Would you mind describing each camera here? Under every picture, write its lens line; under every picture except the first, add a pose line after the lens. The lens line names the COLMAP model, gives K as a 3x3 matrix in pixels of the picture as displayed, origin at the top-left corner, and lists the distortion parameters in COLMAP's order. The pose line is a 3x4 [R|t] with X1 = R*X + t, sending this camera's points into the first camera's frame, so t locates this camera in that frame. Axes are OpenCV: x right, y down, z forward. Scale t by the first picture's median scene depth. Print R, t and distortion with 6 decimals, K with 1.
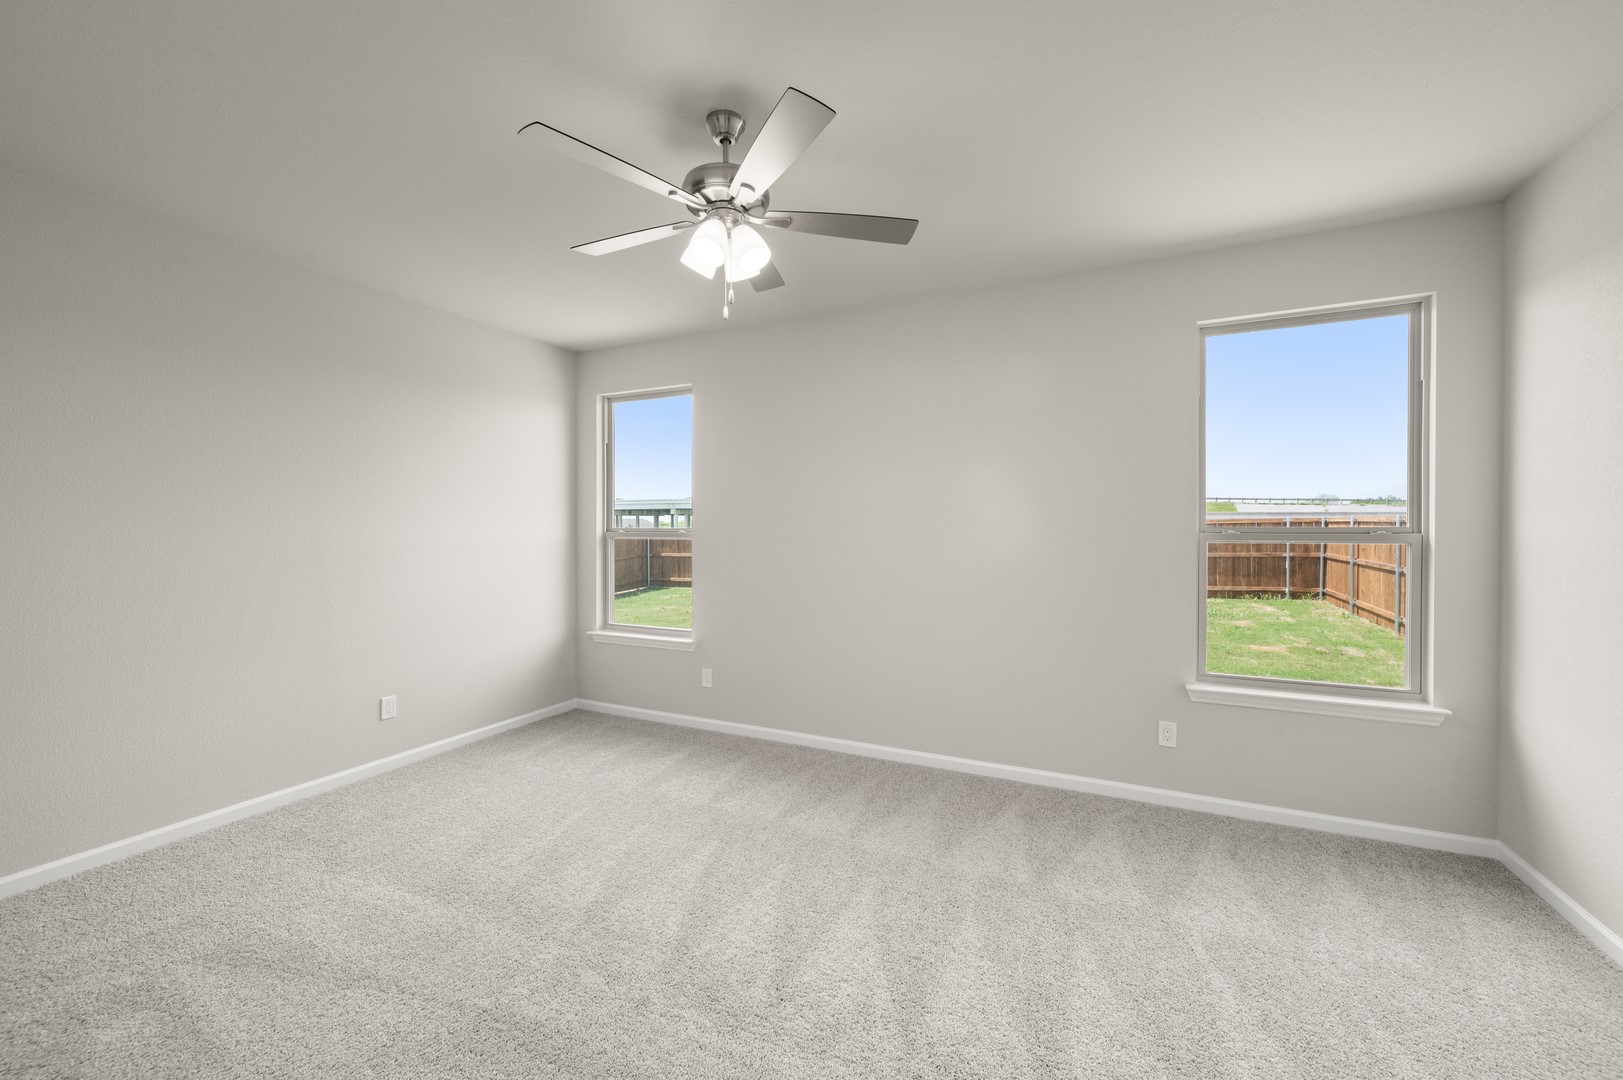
lens RADIAL K [[637.3, 0, 813.1], [0, 637.3, 536.7], [0, 0, 1]] dist [0.000402, -0.000162]
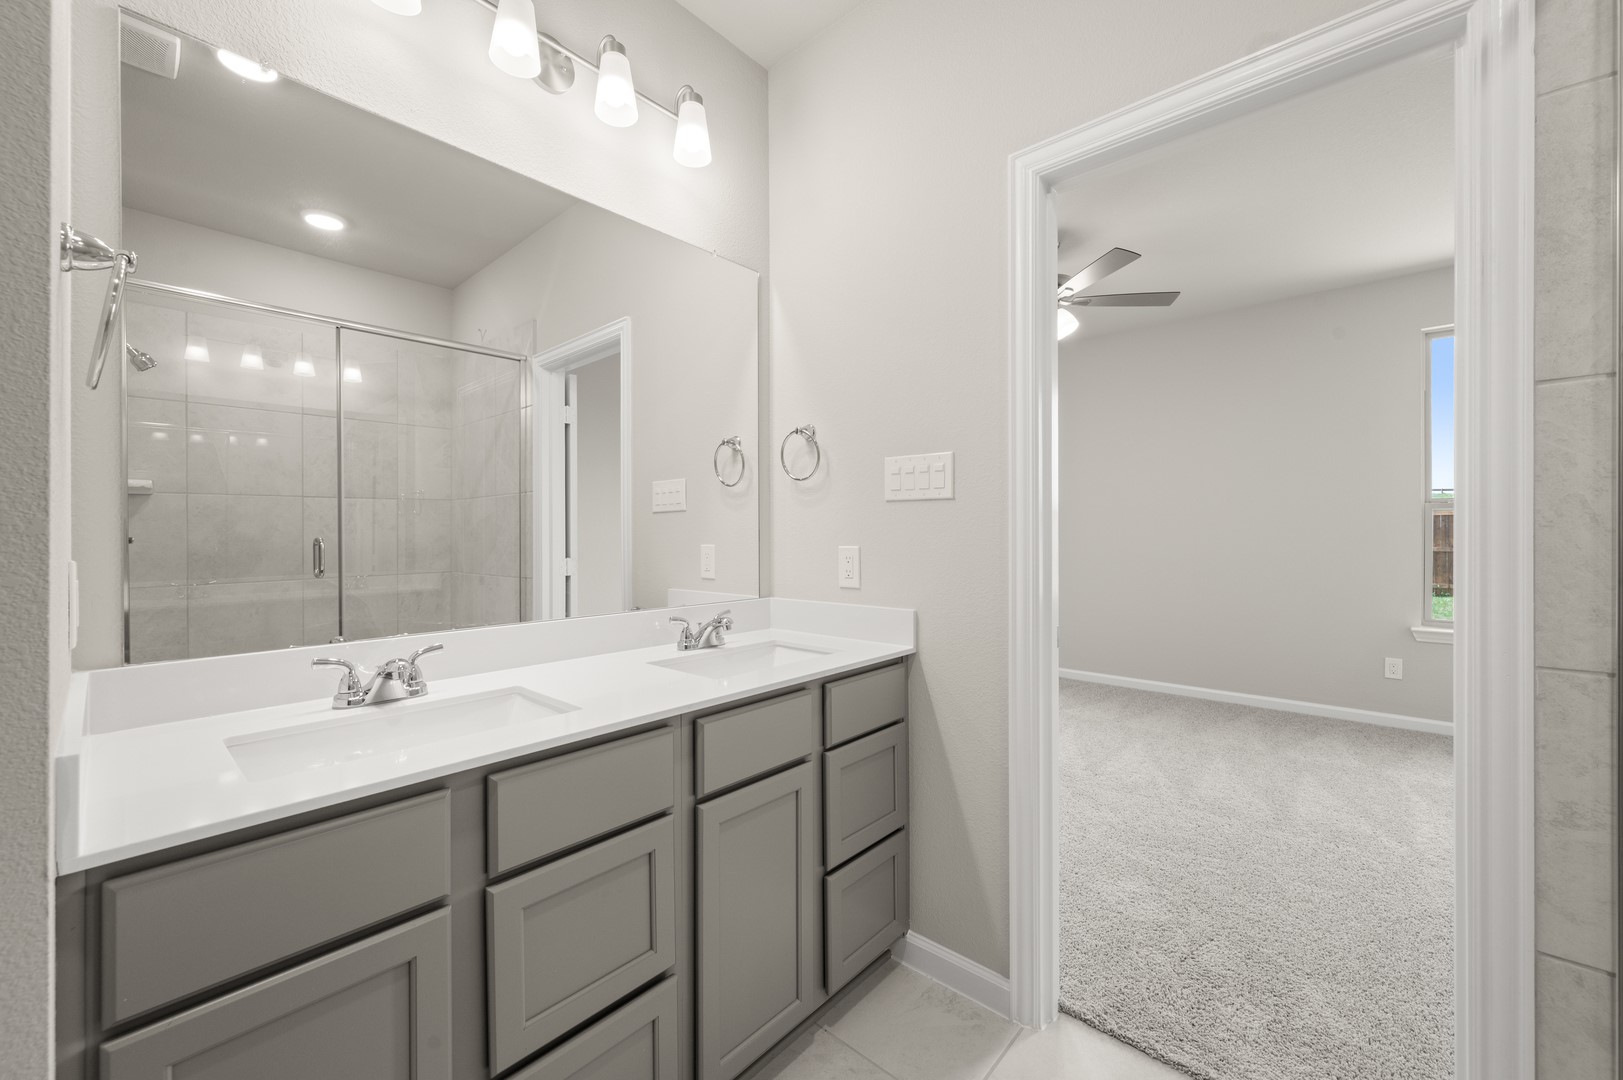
lens RADIAL K [[637.3, 0, 813.1], [0, 637.3, 536.7], [0, 0, 1]] dist [0.000402, -0.000162]
pose [[0.962179, -0.000271, -0.272419, -0.232751], [-0.000888, 0.999991, -0.004131, 0.082905], [0.272418, 0.004216, 0.962170, -0.616603]]
